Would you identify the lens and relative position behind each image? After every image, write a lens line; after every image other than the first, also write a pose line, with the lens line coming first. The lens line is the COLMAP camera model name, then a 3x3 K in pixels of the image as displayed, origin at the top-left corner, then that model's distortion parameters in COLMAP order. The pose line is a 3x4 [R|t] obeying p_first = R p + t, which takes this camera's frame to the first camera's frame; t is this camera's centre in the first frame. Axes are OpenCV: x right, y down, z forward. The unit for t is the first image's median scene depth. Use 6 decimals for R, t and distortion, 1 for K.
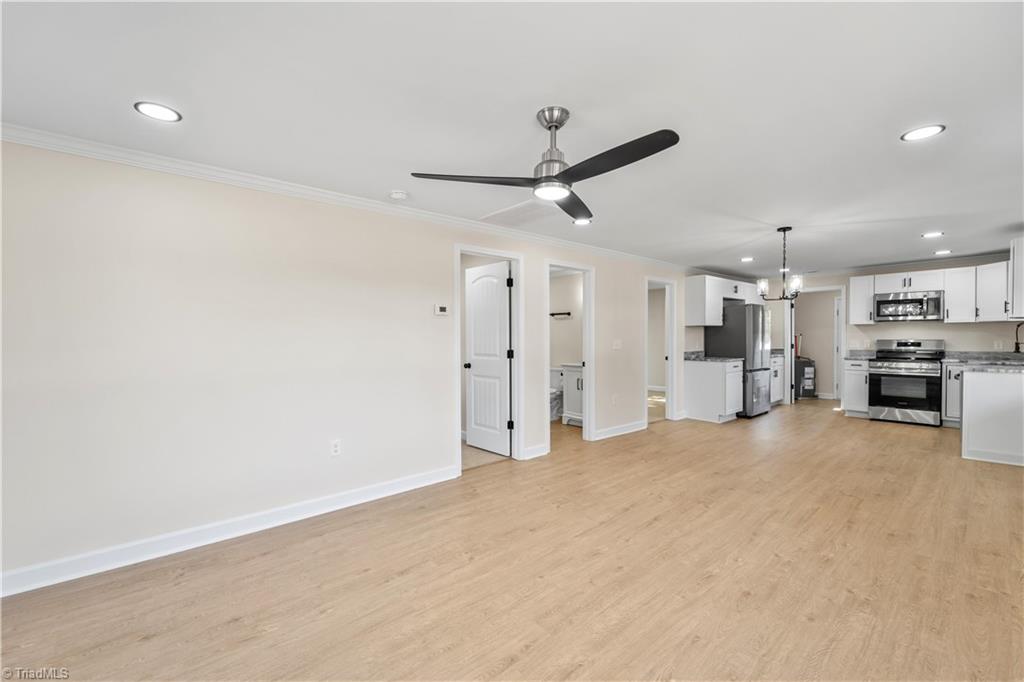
lens RADIAL K [[427.3, 0, 510.3], [0, 427.3, 344.4], [0, 0, 1]] dist [0.001678, -0.000298]
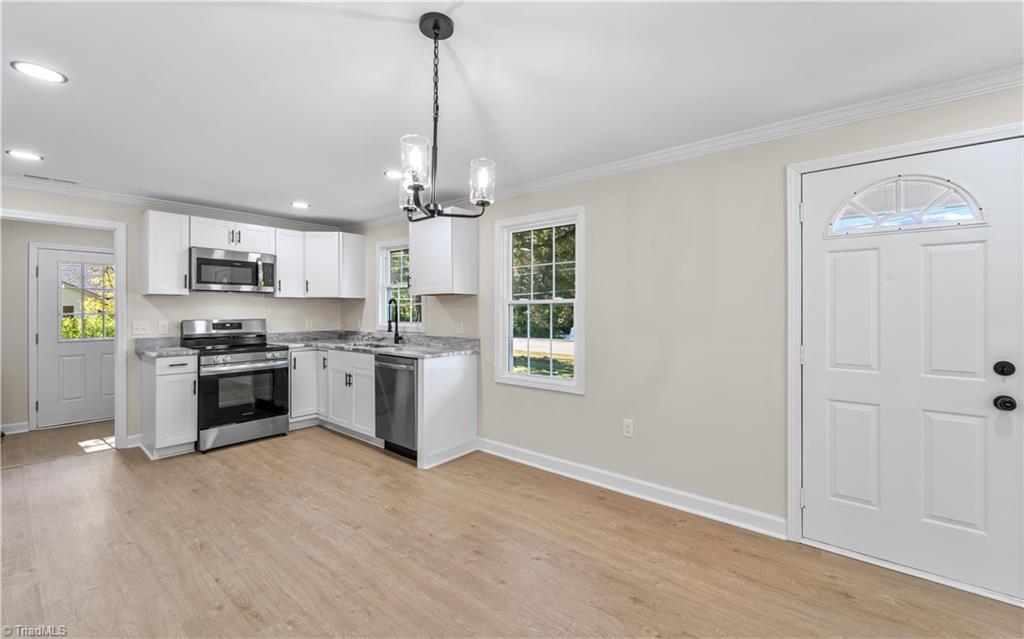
lens RADIAL K [[422.7, 0, 512.5], [0, 422.7, 309.7], [0, 0, 1]] dist [-0.000331, -0.000748]
pose [[-0.160989, 0.008147, 0.986923, 0.200973], [0.019015, 0.999806, -0.005151, -0.016472], [-0.986773, 0.017937, -0.161112, 0.738236]]
